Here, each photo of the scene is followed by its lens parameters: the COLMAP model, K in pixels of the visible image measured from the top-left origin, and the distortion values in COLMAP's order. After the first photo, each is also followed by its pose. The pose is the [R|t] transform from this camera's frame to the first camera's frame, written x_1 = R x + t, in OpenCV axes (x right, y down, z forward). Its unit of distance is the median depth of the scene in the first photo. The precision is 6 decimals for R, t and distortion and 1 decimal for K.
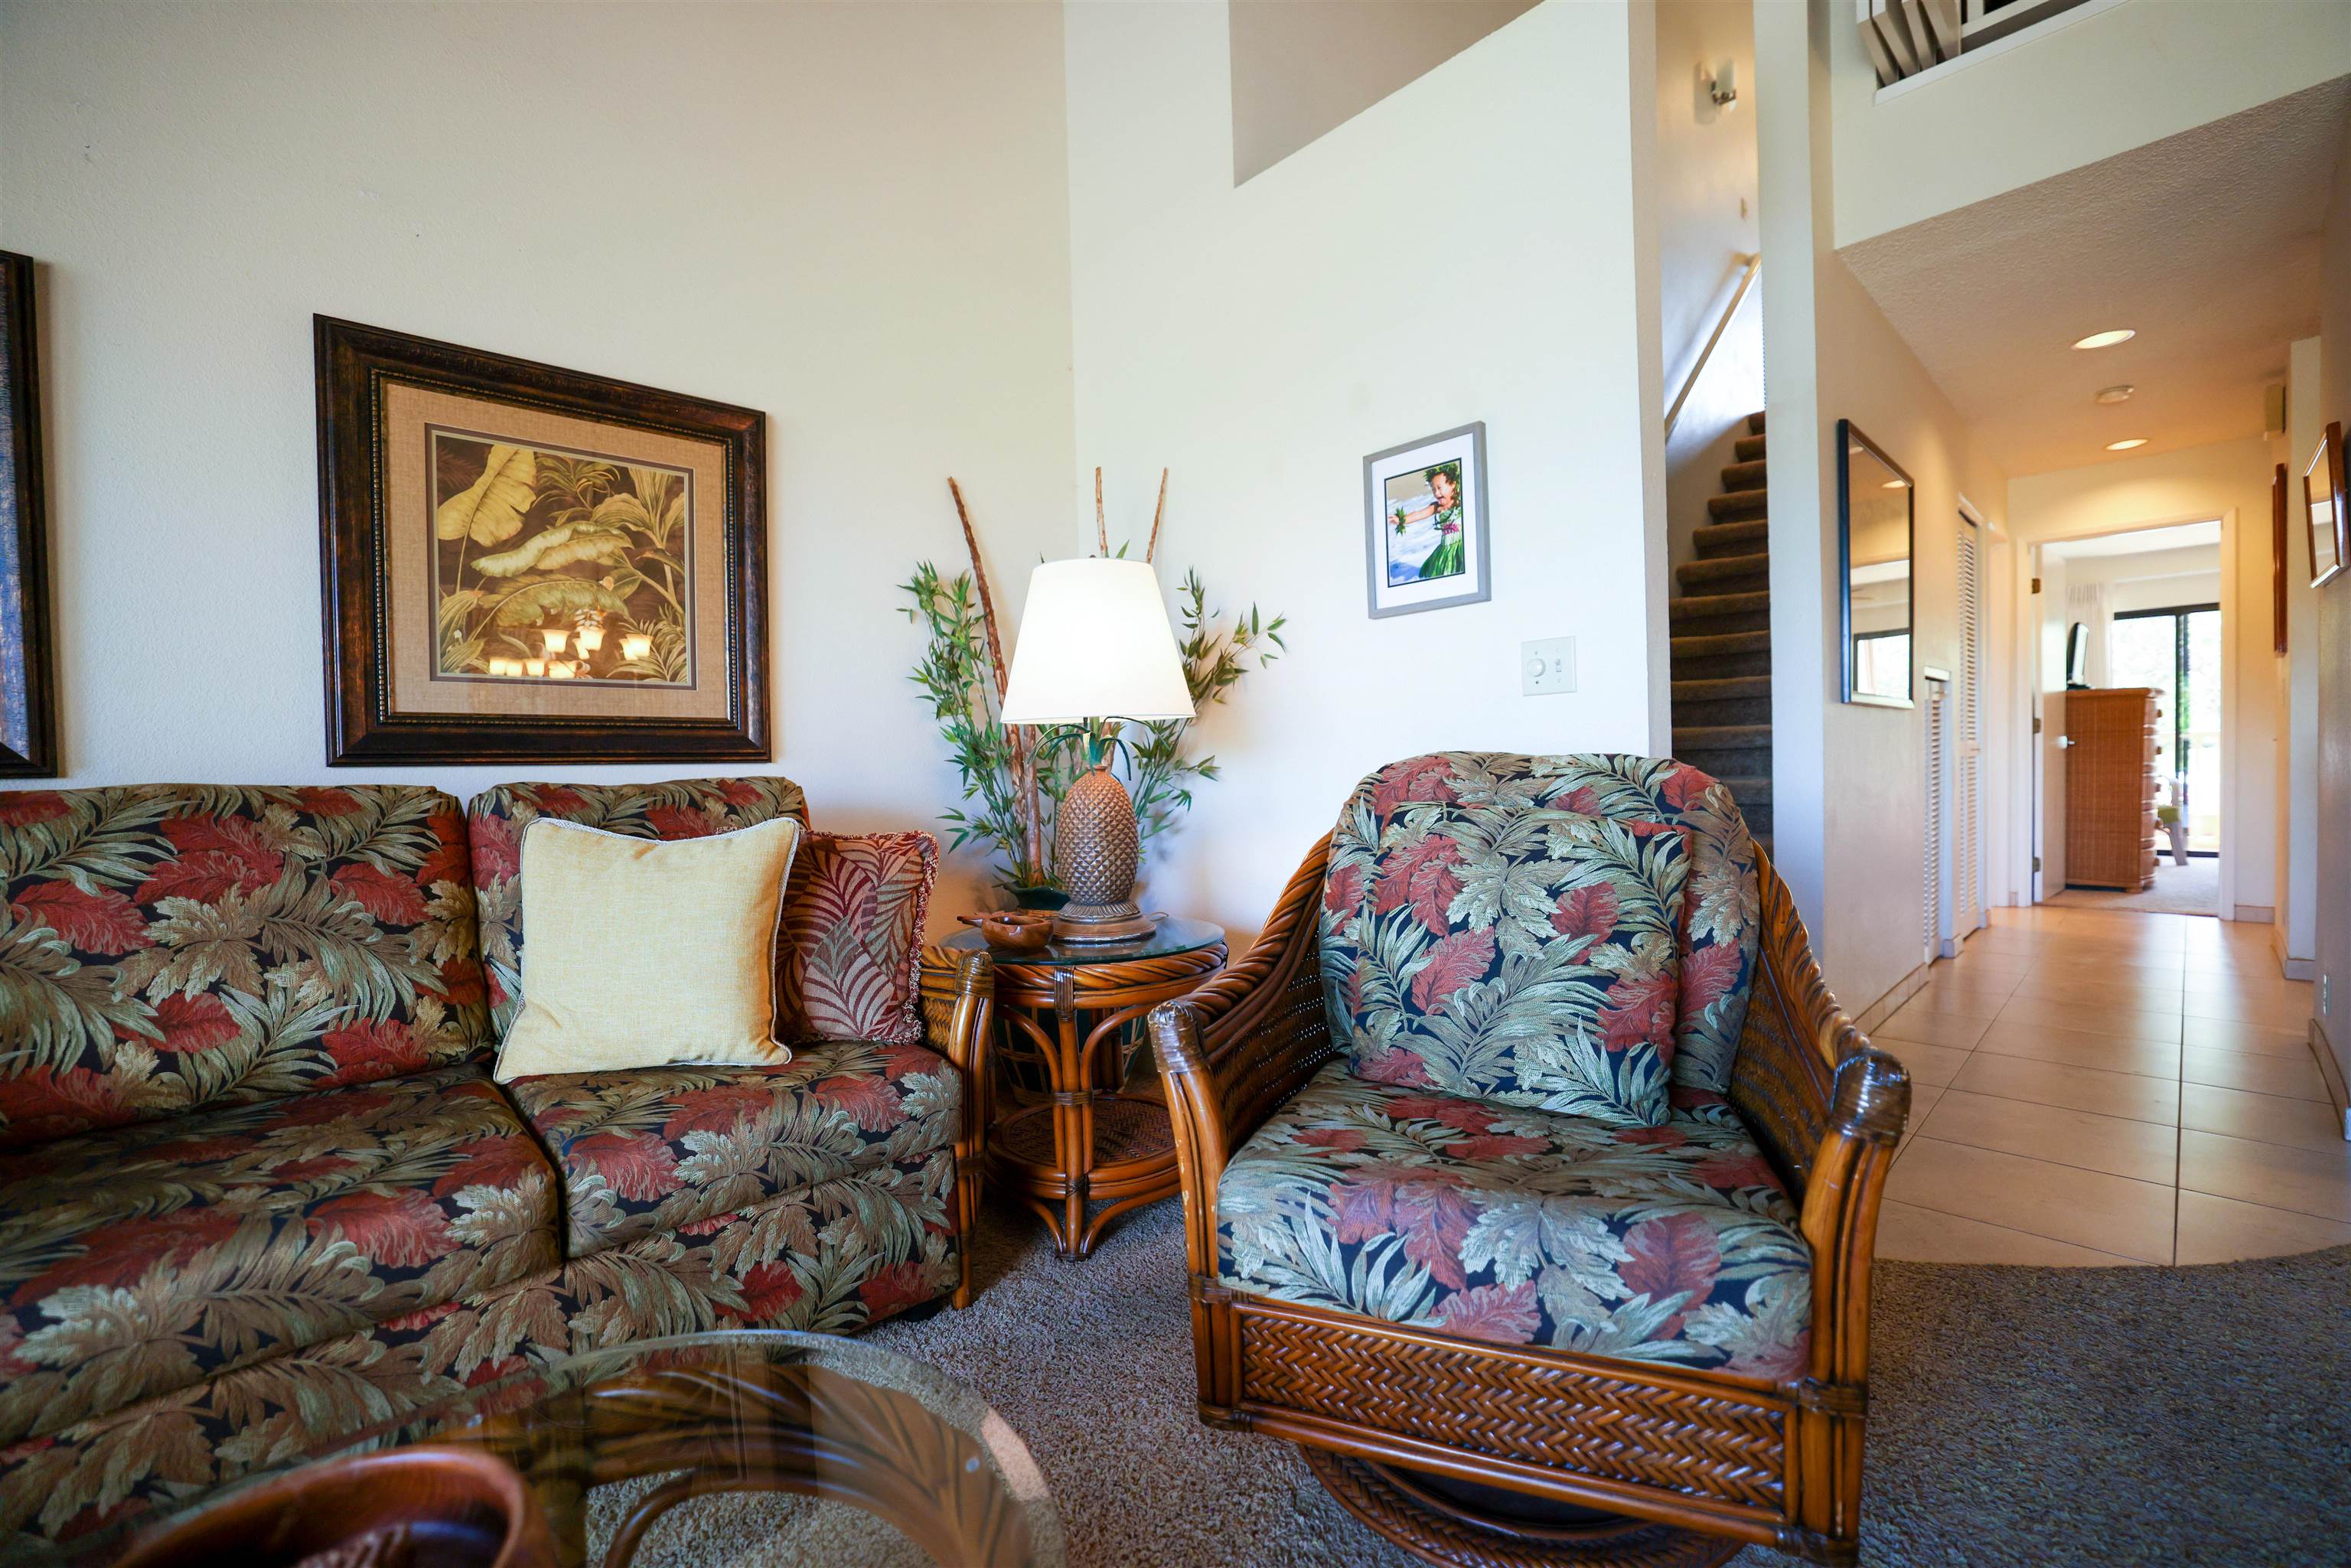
lens RADIAL K [[996.2, 0, 1175.5], [0, 996.2, 784.0], [0, 0, 1]] dist [-0.020157, 0.000297]
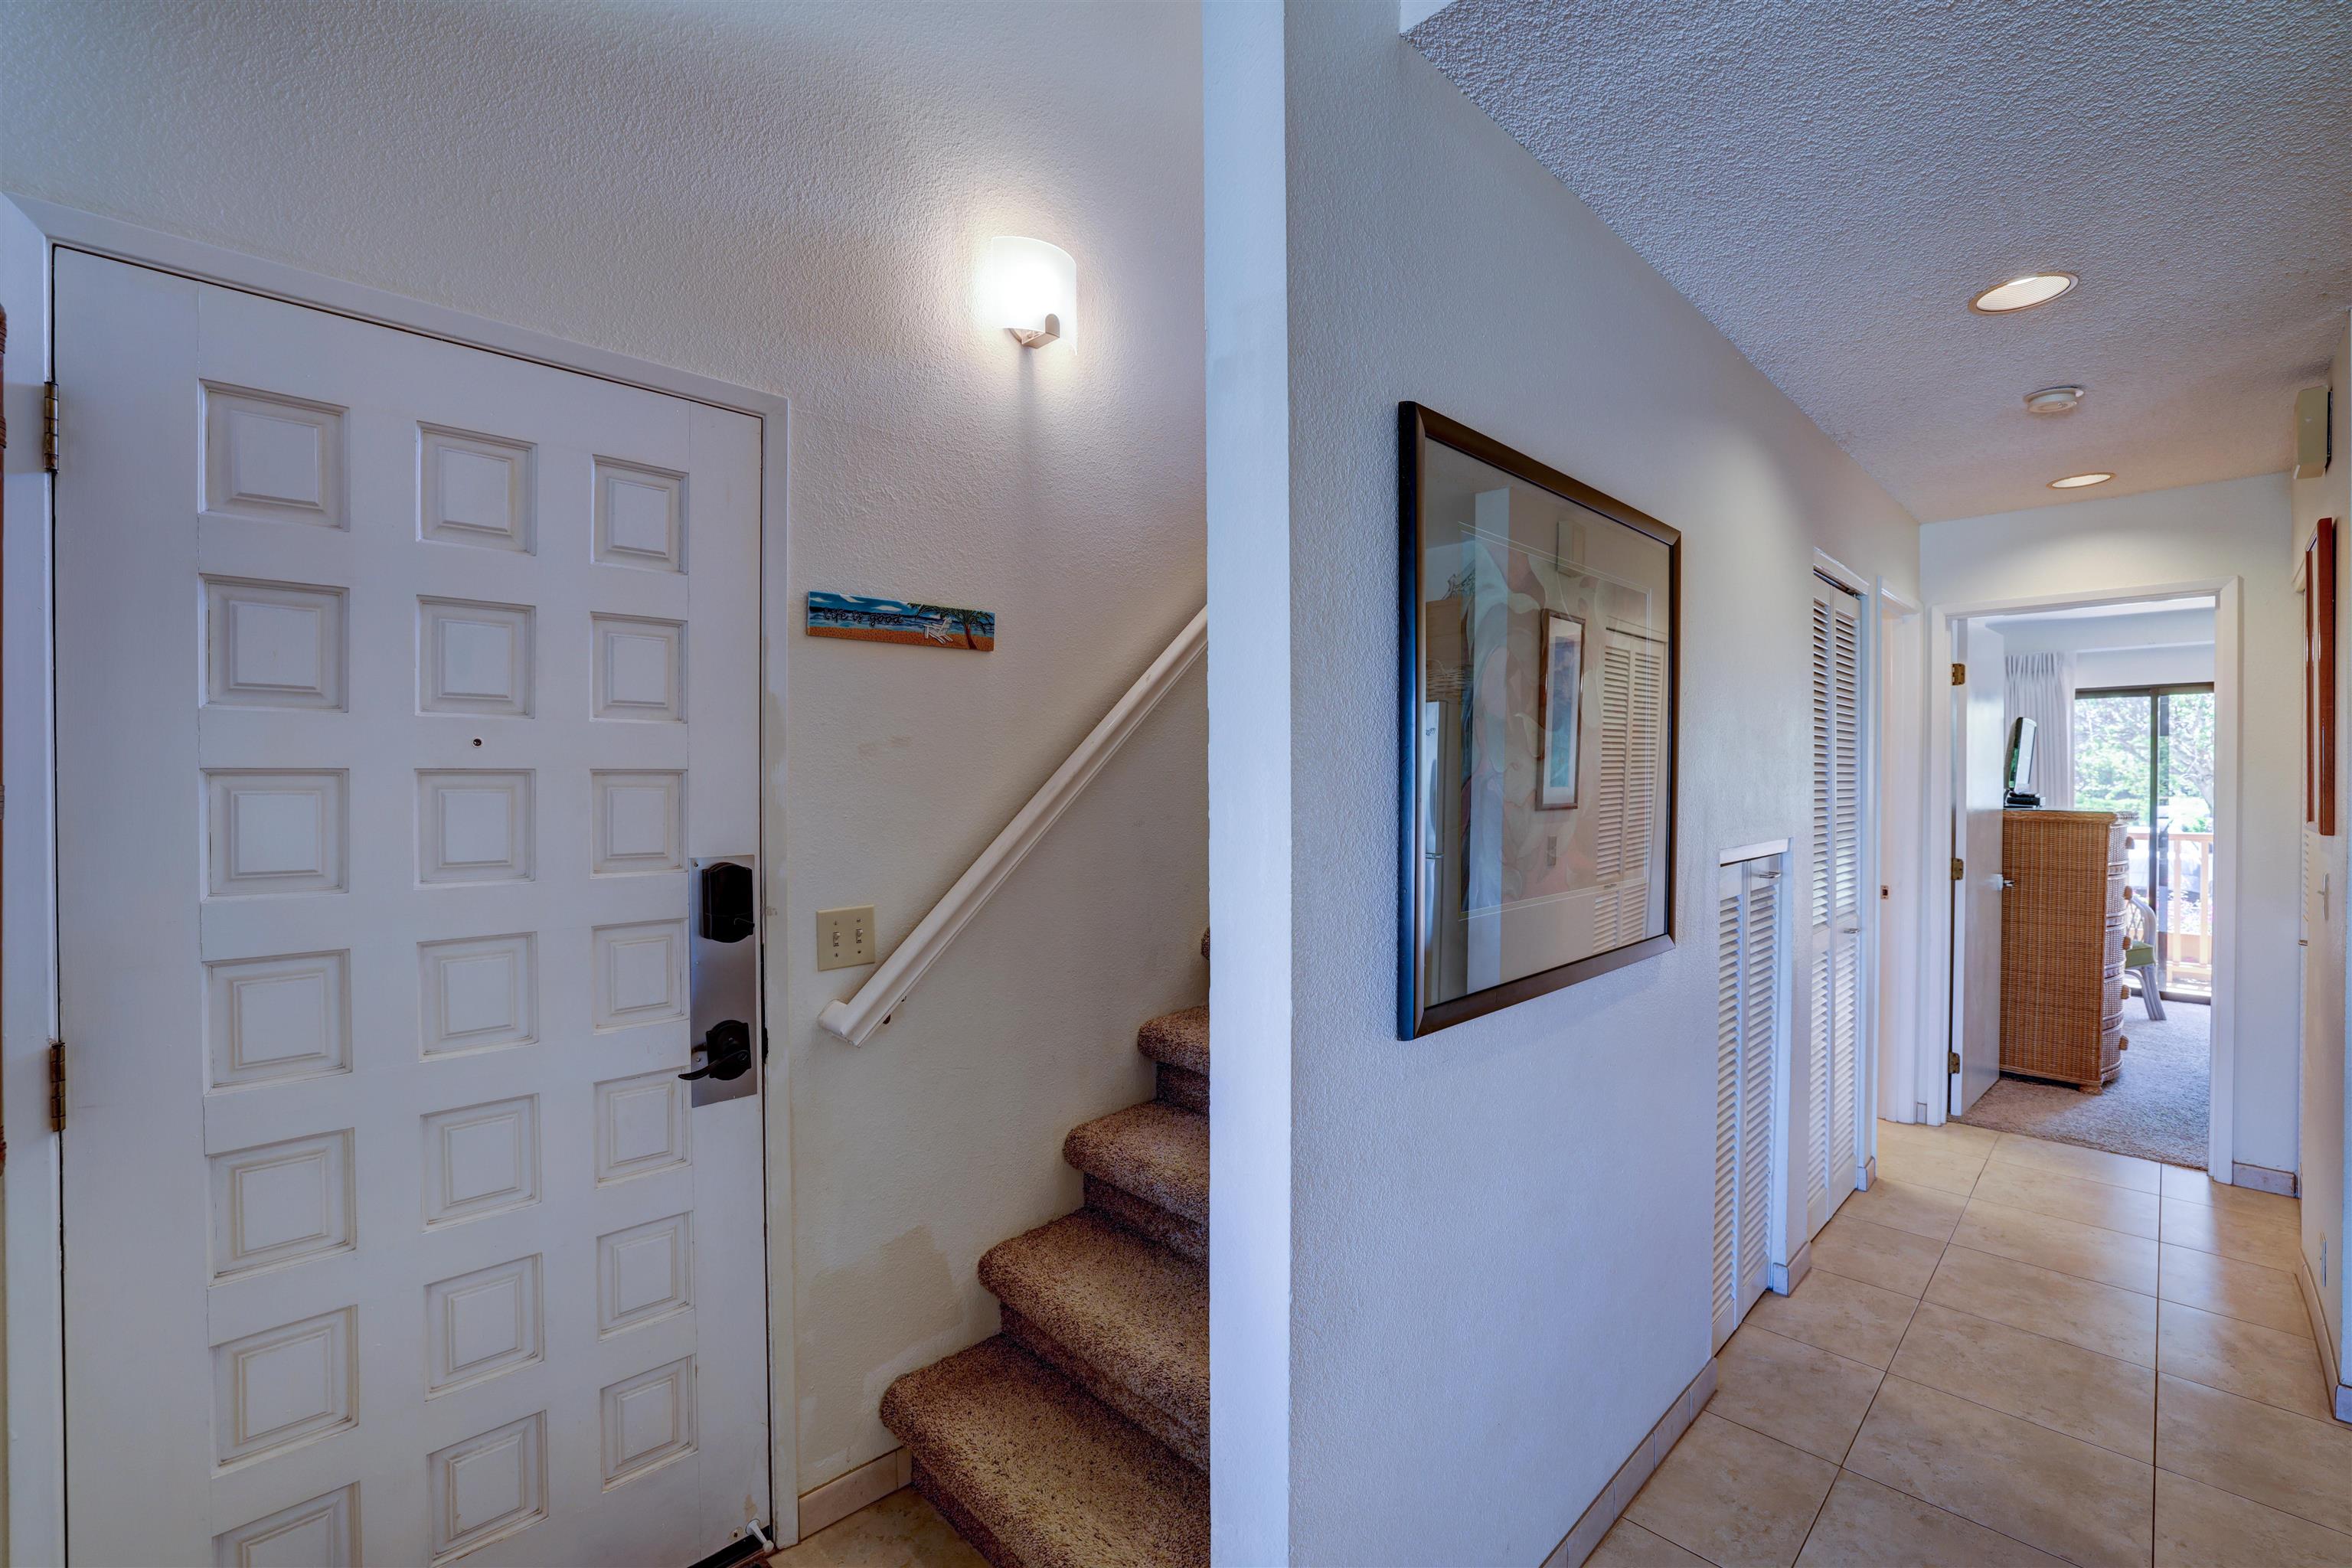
lens RADIAL K [[1001.5, 0, 1176.0], [0, 1001.5, 784.0], [0, 0, 1]] dist [-0.015308, -0.000017]
pose [[0.999616, 0.021162, 0.017892, 0.706840], [-0.020861, 0.999641, -0.016808, -0.236056], [-0.018241, 0.016428, 0.999699, 0.686033]]
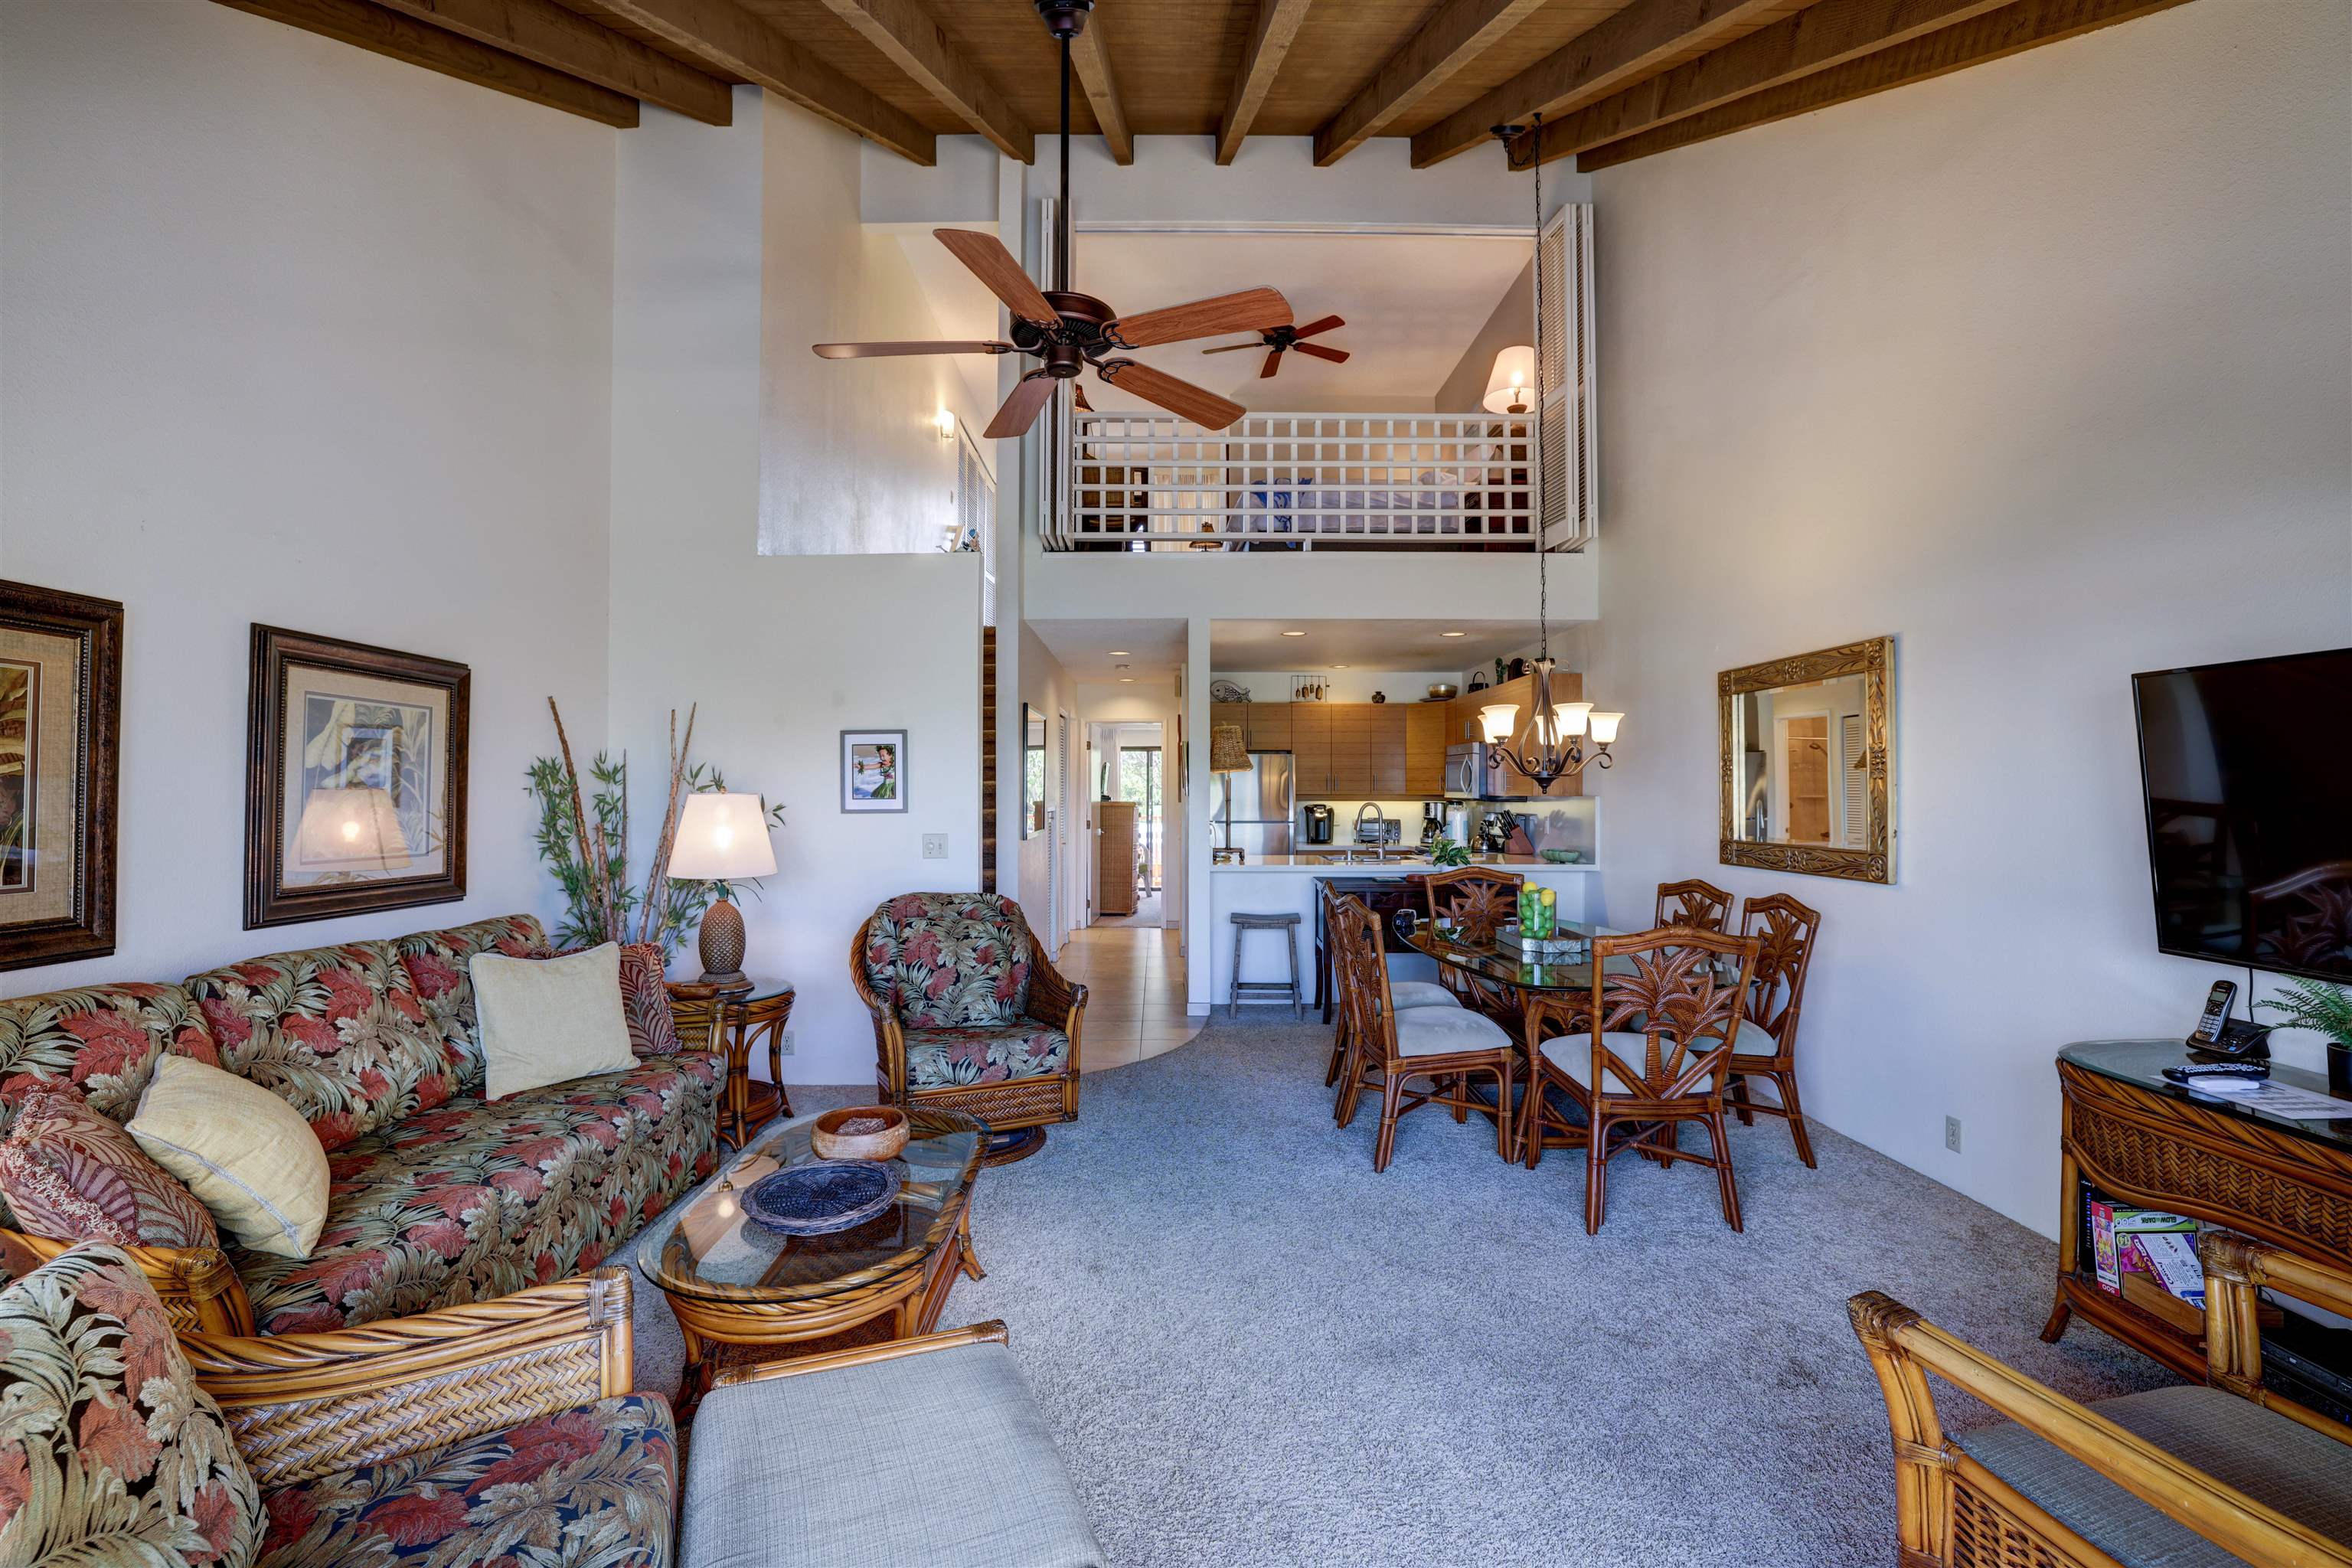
lens RADIAL K [[980.5, 0, 1176.0], [0, 980.5, 784.0], [0, 0, 1]] dist [-0.070665, 0.000212]
pose [[0.680592, 0.031030, 0.732005, -0.764335], [-0.003215, 0.999220, -0.039367, -0.153292], [-0.732655, 0.024439, 0.680161, -0.786369]]
